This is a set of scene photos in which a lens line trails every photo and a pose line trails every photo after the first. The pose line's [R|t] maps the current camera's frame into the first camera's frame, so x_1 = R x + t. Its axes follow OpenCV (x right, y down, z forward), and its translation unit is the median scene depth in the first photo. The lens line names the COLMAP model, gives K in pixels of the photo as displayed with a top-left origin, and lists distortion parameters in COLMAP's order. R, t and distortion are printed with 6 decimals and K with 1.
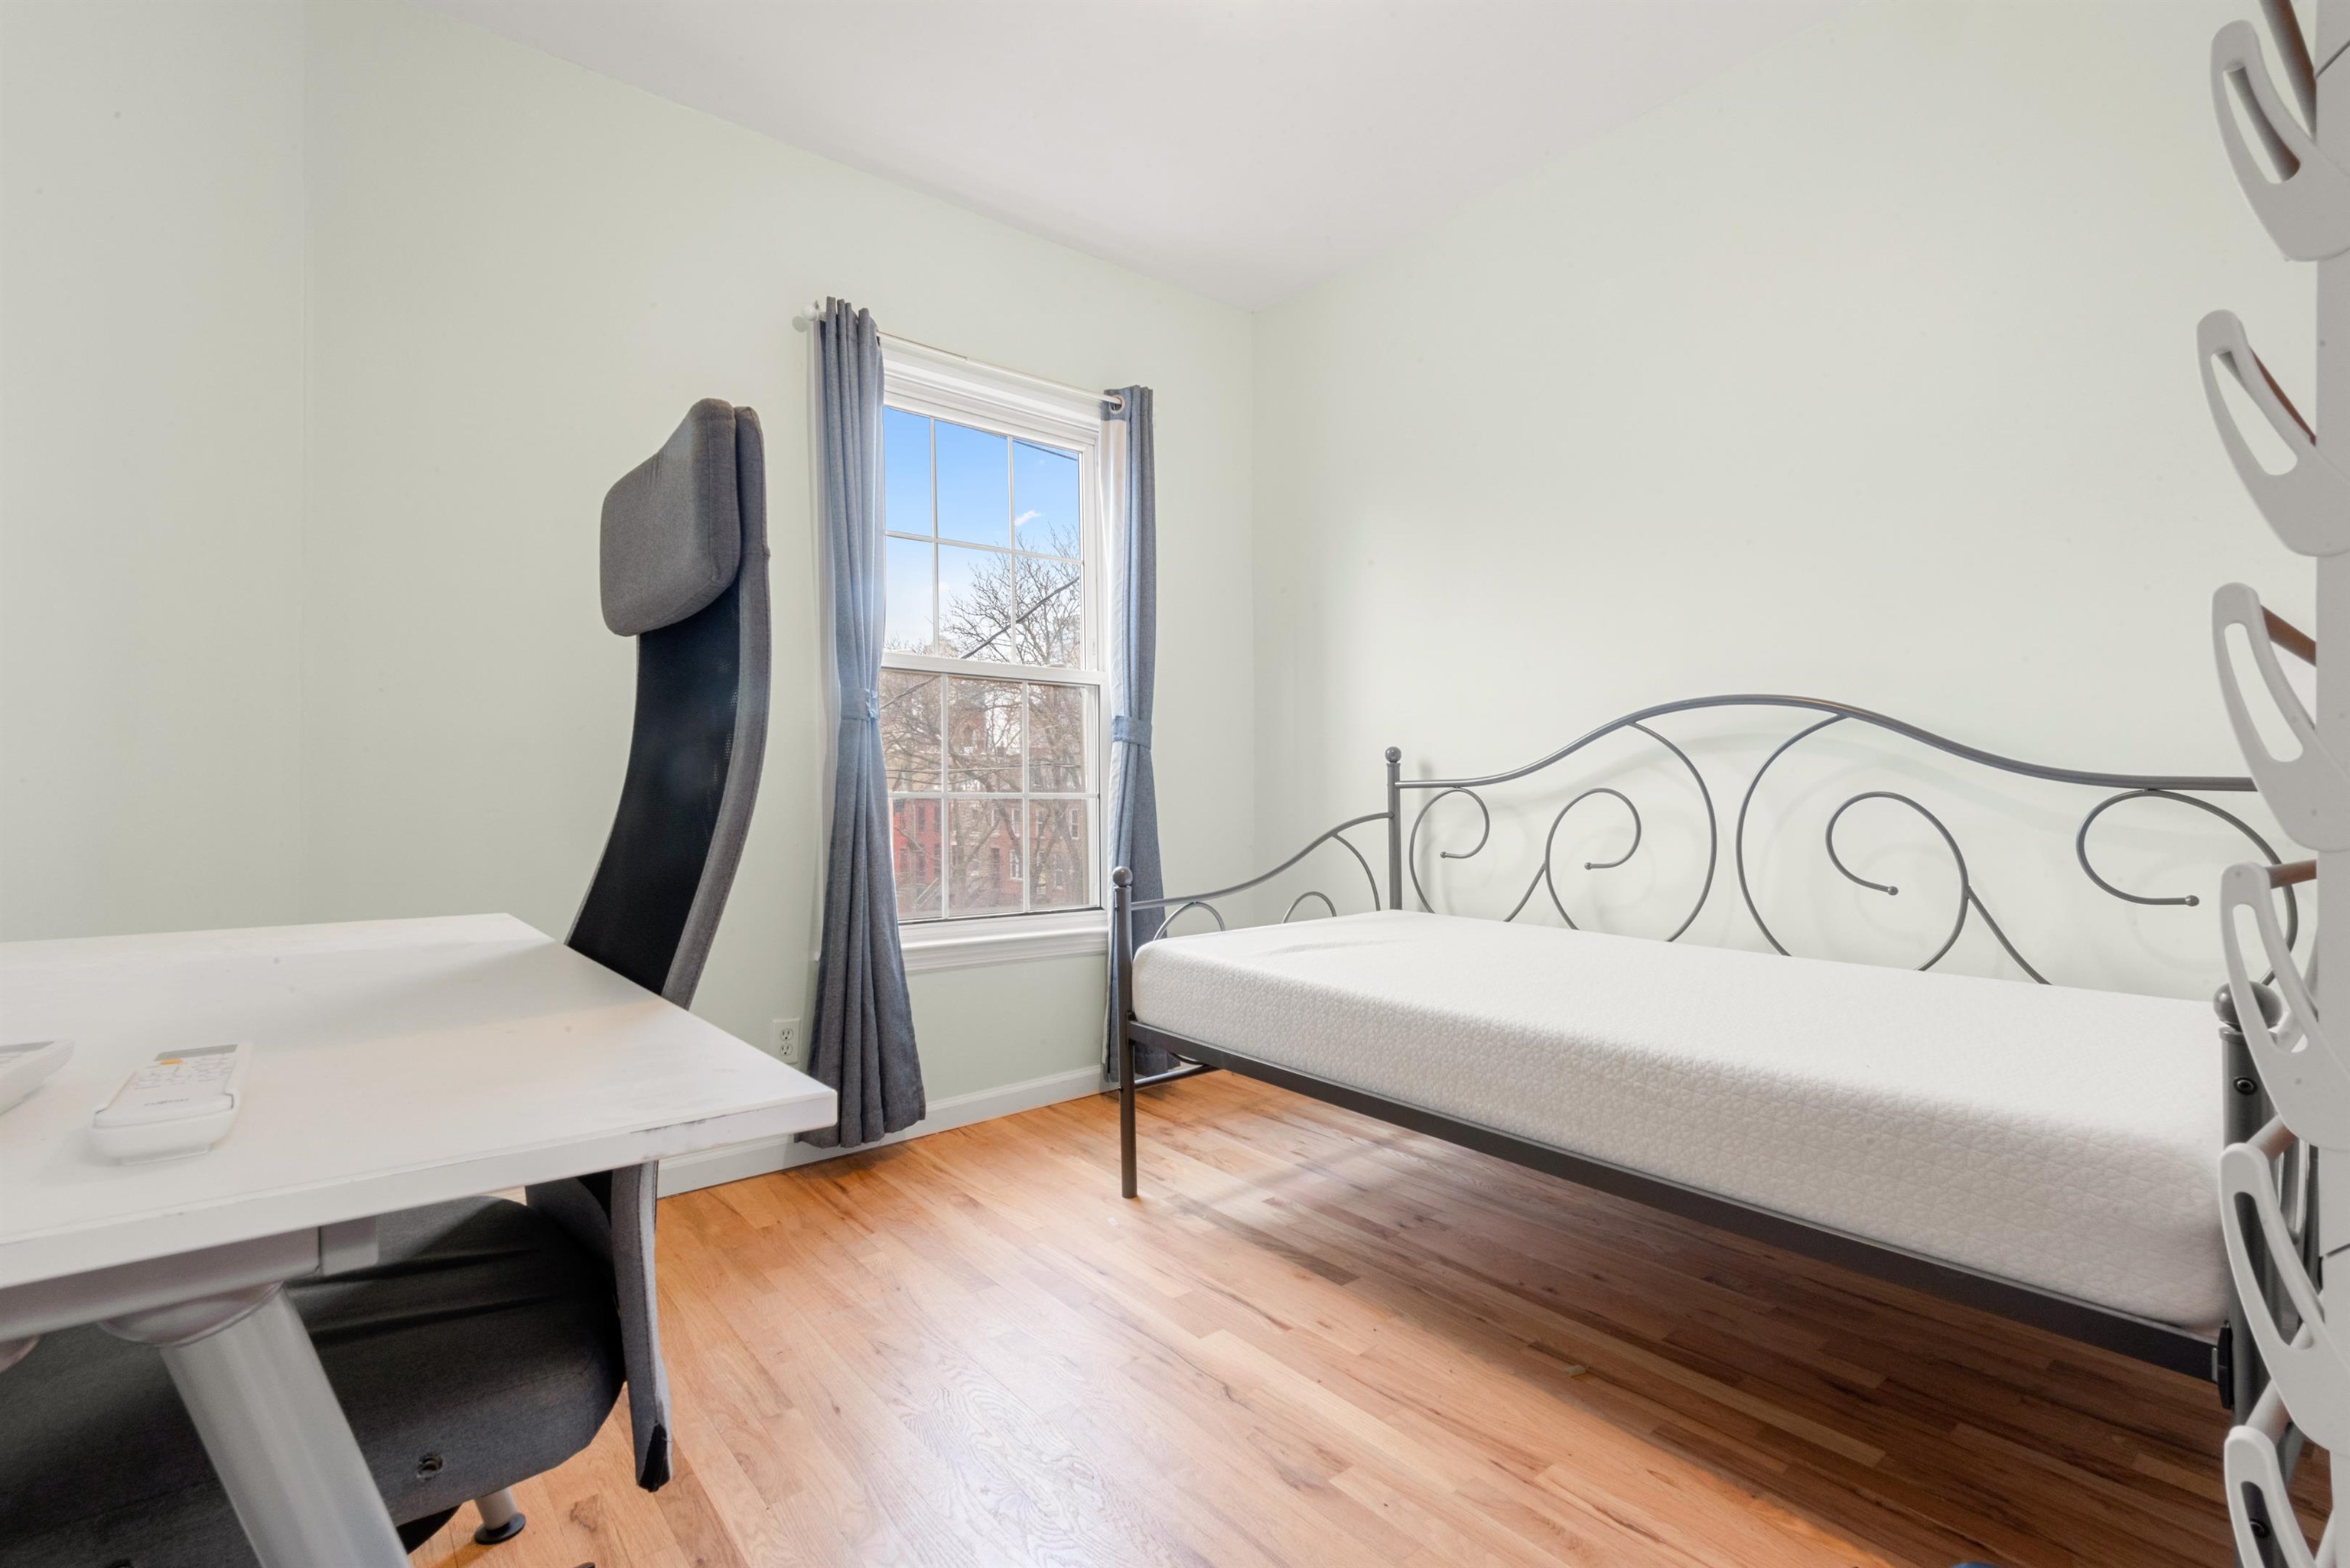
lens RADIAL K [[1077.4, 0, 1171.9], [0, 1077.4, 804.5], [0, 0, 1]] dist [0.037019, -0.018067]
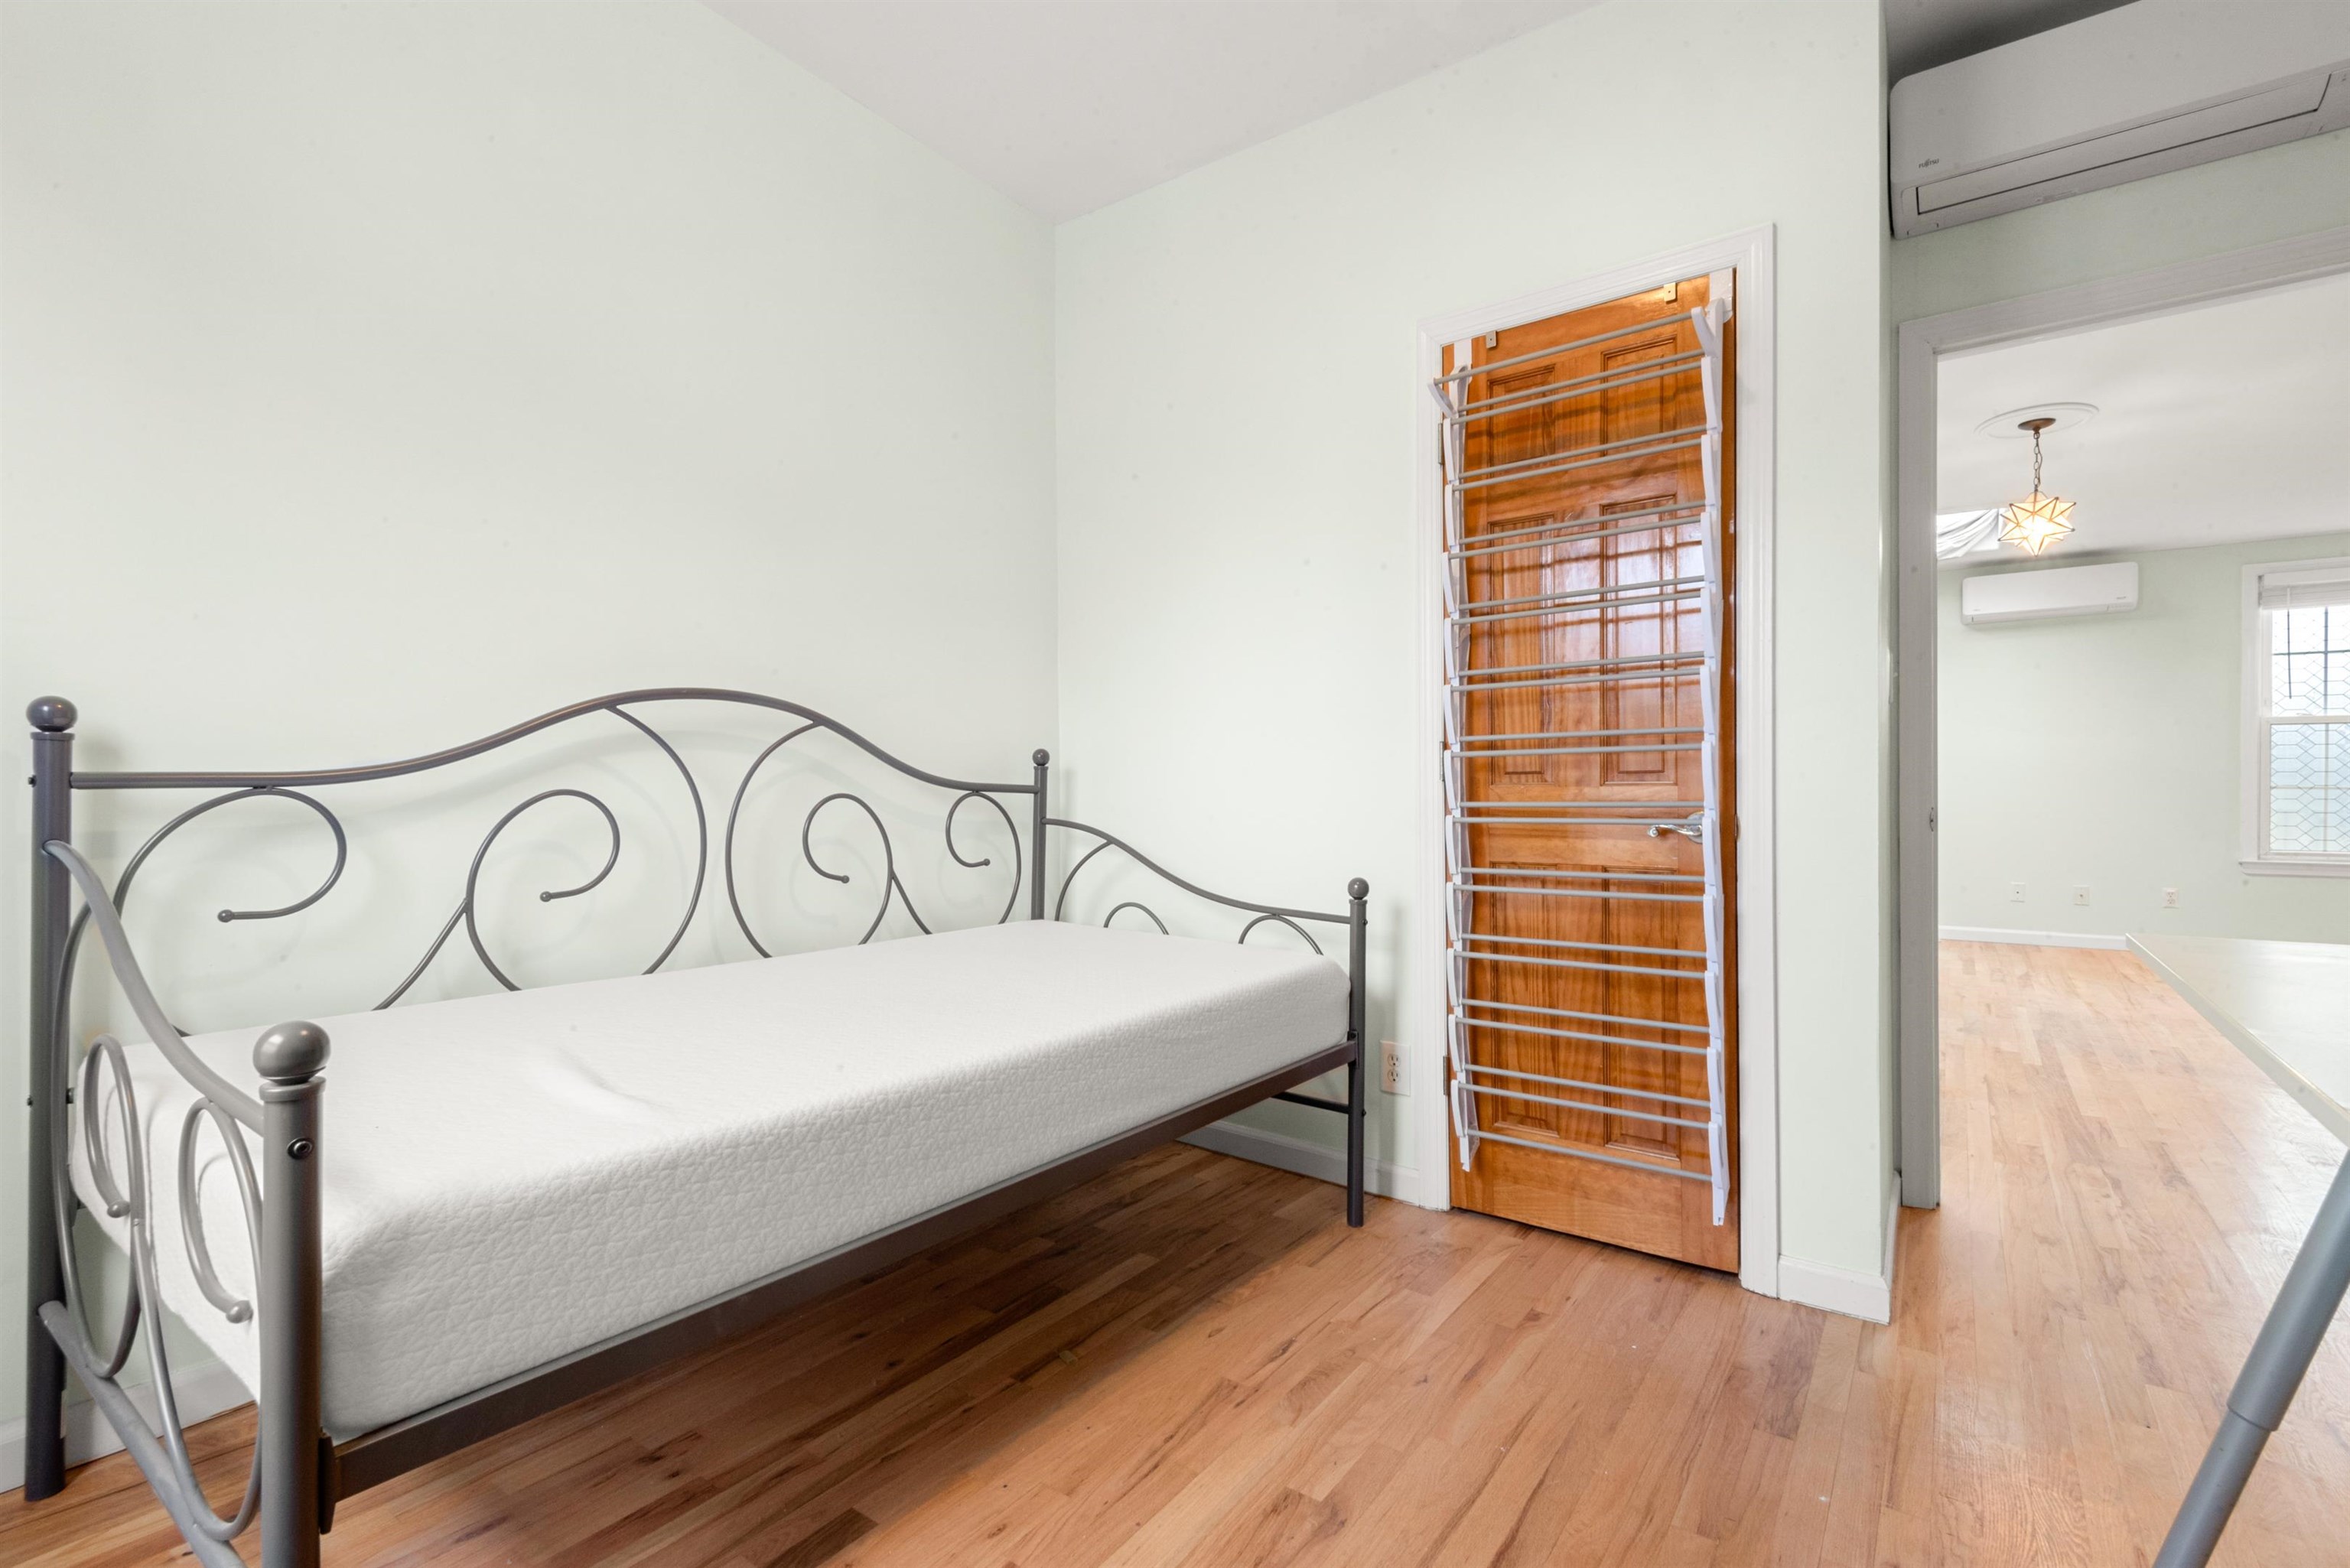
lens RADIAL K [[1092.8, 0, 1165.6], [0, 1092.8, 793.7], [0, 0, 1]] dist [-0.002917, -0.000537]
pose [[-0.273967, -0.001848, 0.961737, -0.525806], [0.013597, 0.999891, 0.005794, -0.013266], [-0.961643, 0.014664, -0.273912, 0.969625]]
